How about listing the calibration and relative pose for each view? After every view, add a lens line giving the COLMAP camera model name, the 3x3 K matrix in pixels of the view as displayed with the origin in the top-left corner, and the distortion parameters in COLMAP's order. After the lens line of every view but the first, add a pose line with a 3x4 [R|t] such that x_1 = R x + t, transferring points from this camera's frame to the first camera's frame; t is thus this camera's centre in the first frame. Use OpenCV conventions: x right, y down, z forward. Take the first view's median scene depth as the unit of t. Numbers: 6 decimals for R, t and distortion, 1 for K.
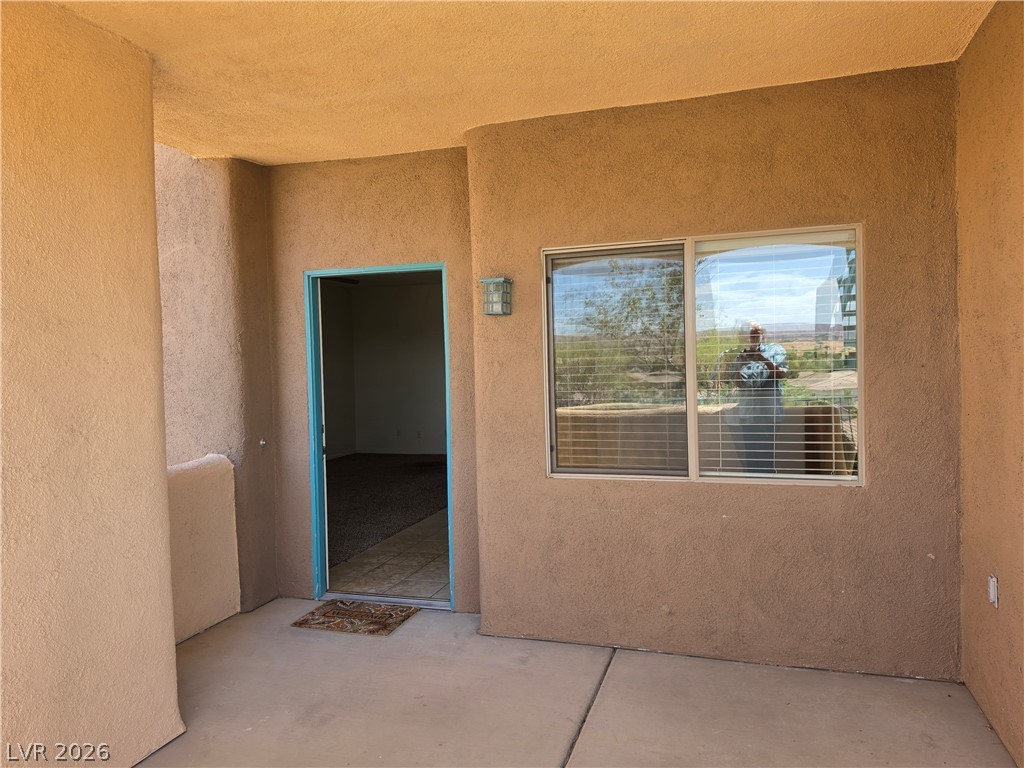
lens RADIAL K [[711.9, 0, 509.6], [0, 711.9, 377.6], [0, 0, 1]] dist [0.114227, -0.178466]
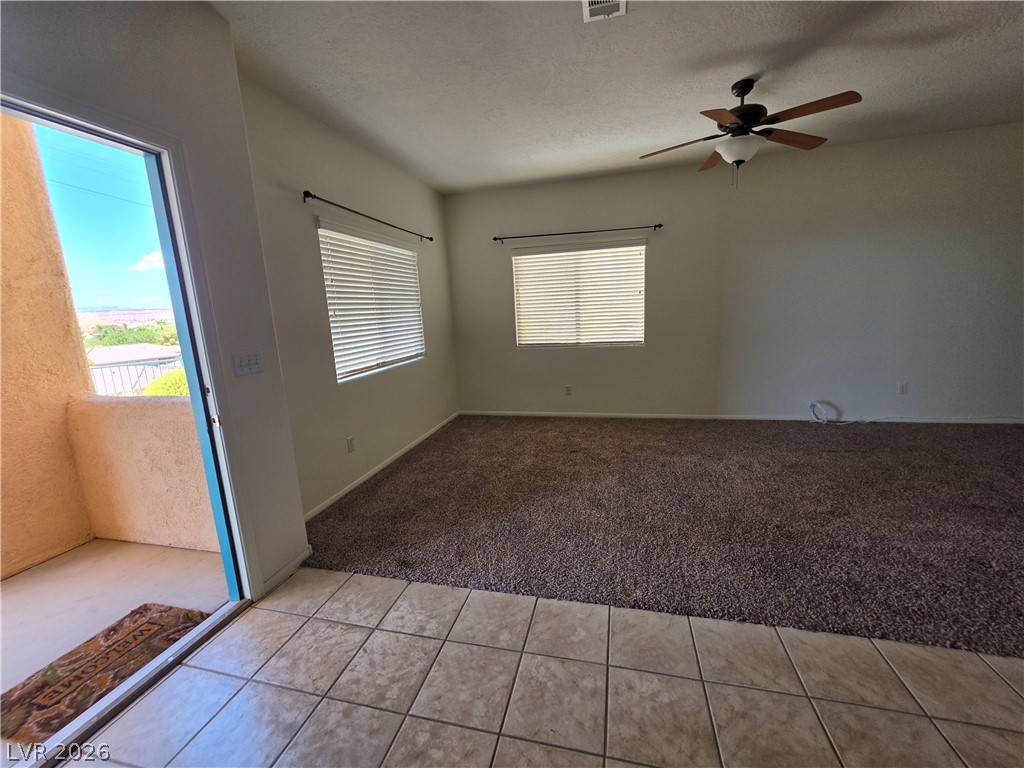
lens RADIAL K [[410.5, 0, 511.8], [0, 410.5, 382.7], [0, 0, 1]] dist [0.000524, 0.000007]
pose [[0.062357, 0.192282, -0.979356, 0.151523], [0.028987, 0.980503, 0.194353, -0.003729], [0.997633, -0.040508, 0.055567, 1.341154]]
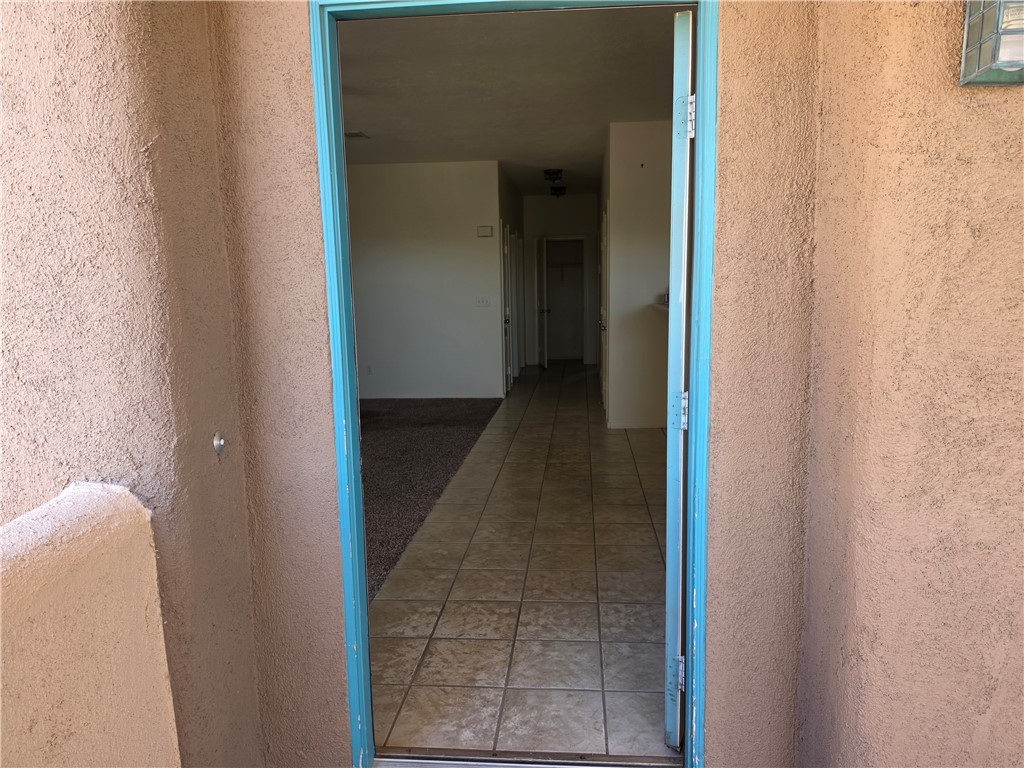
lens RADIAL K [[720.0, 0, 512.0], [0, 720.0, 384.0], [0, 0, 1]] dist [0.079997, -0.095564]
pose [[0.975967, -0.026478, 0.216302, -0.277405], [0.001154, 0.993205, 0.116375, 0.012788], [-0.217914, -0.113329, 0.969366, 0.595033]]
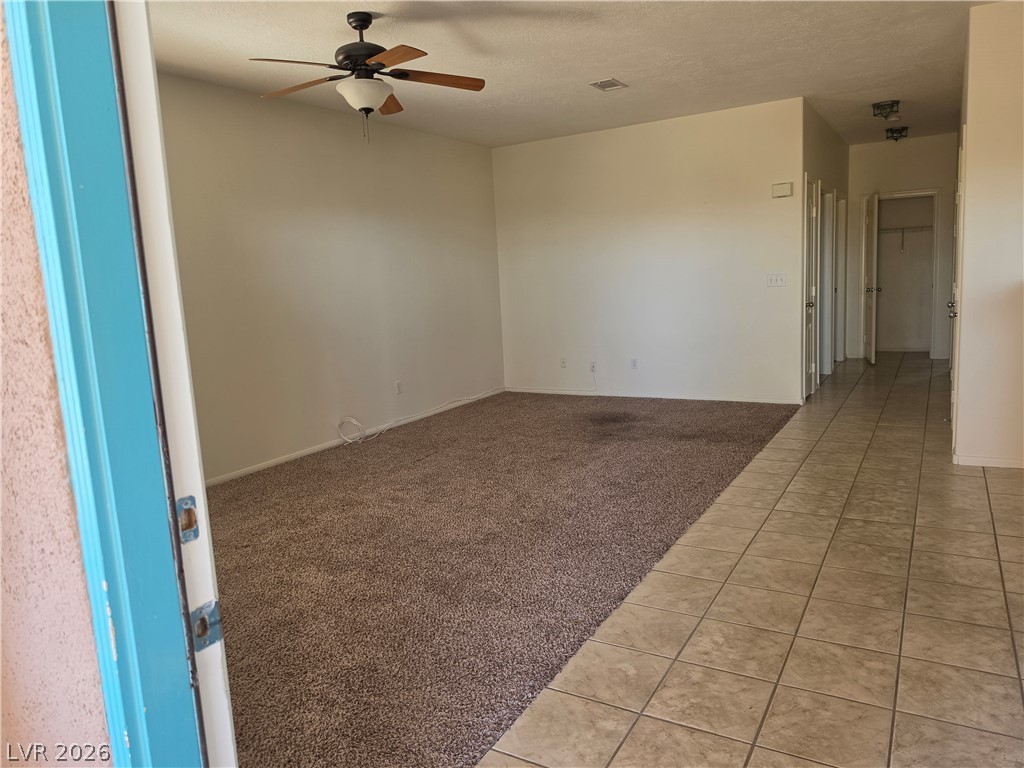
lens RADIAL K [[711.9, 0, 509.6], [0, 711.9, 377.6], [0, 0, 1]] dist [0.114227, -0.178466]
pose [[0.975257, -0.000891, -0.221074, -0.144470], [0.029153, 0.991777, 0.124610, 0.014988], [0.219145, -0.127972, 0.967264, 0.888729]]
